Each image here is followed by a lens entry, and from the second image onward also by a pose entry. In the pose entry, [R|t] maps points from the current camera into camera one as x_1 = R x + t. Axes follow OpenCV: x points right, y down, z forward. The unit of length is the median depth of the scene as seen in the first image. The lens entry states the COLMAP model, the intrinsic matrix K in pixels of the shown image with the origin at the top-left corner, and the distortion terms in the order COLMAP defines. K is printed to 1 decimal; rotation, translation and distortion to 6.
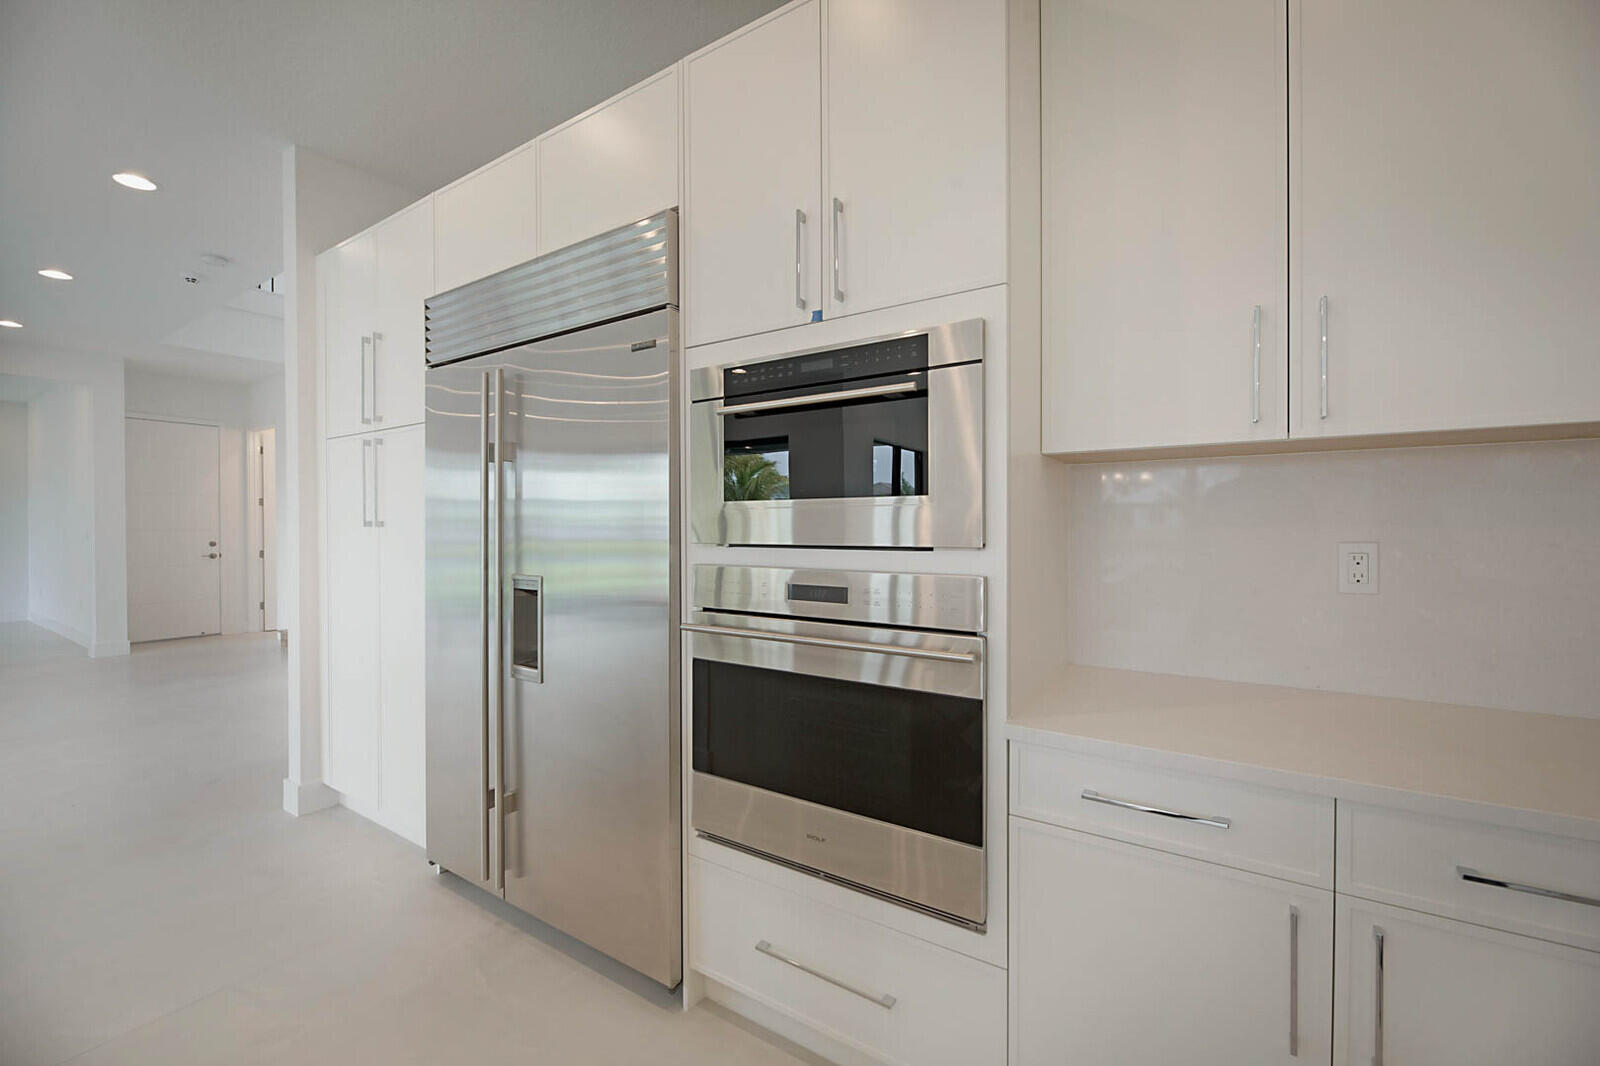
lens RADIAL K [[645.2, 0, 800.0], [0, 645.2, 533.0], [0, 0, 1]] dist [-0.012687, -0.000317]
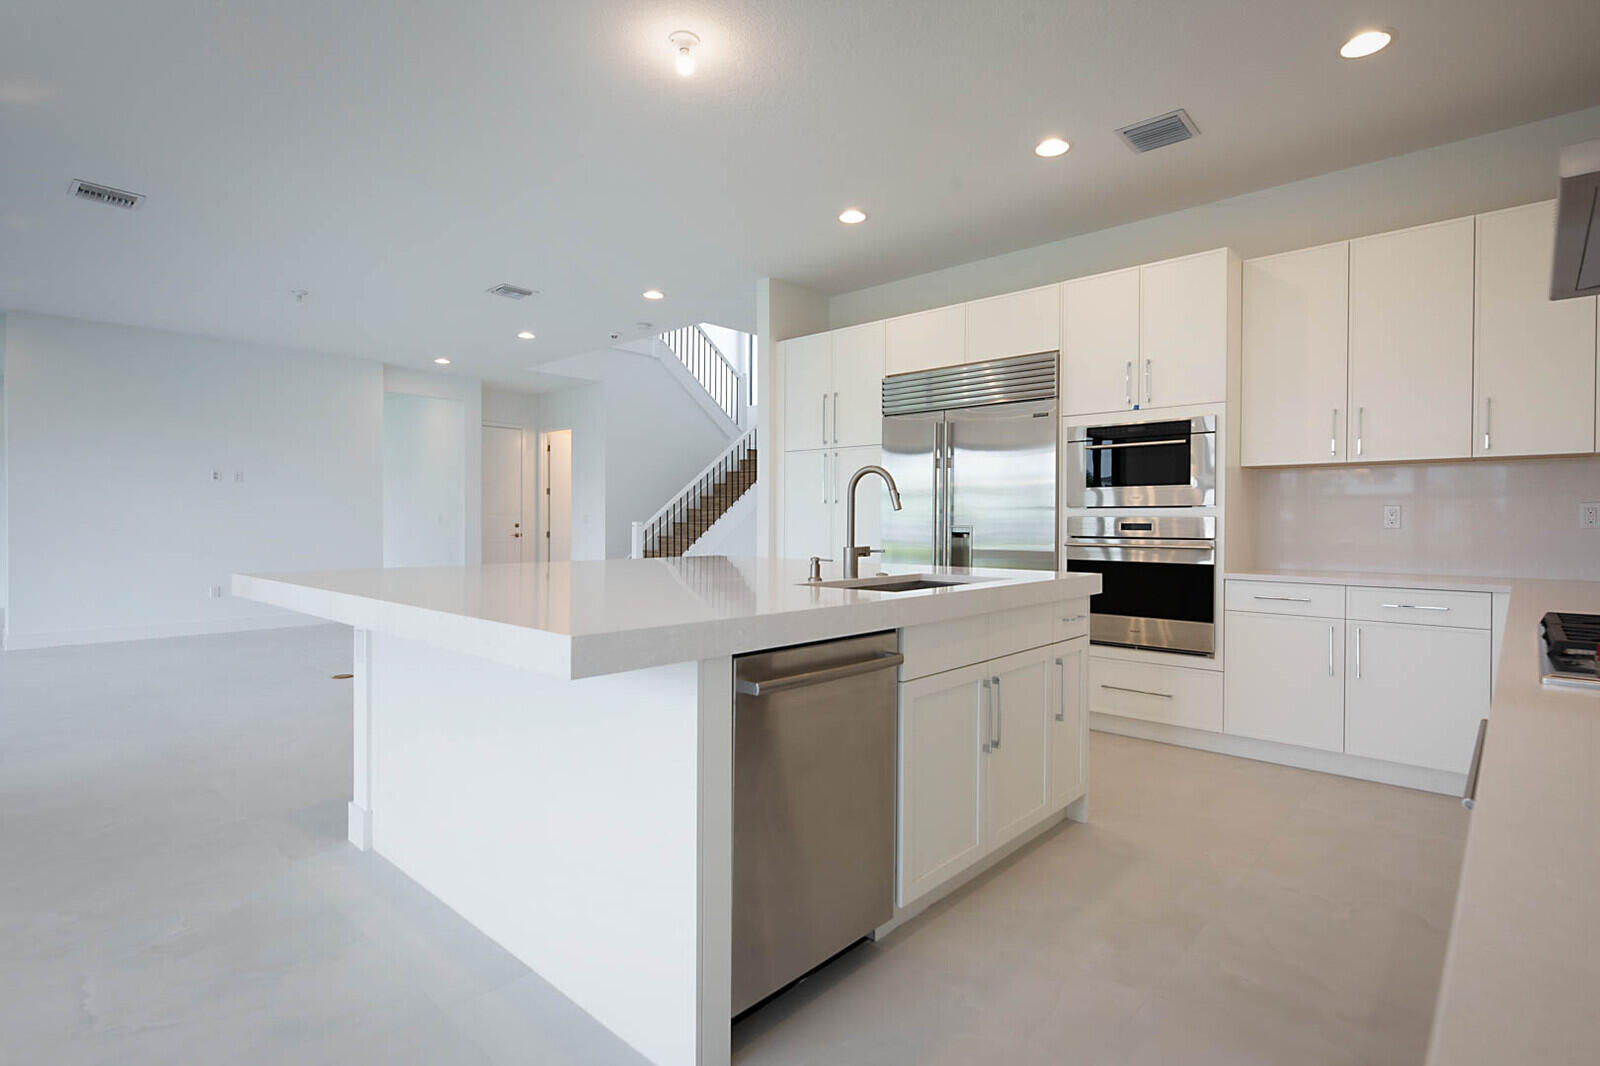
lens RADIAL K [[787.8, 0, 800.0], [0, 787.8, 533.0], [0, 0, 1]] dist [0.005008, -0.000017]
pose [[0.985690, 0.010251, -0.168258, -0.677294], [-0.010144, 0.999947, 0.001495, 0.120902], [0.168265, 0.000233, 0.985742, -1.978046]]
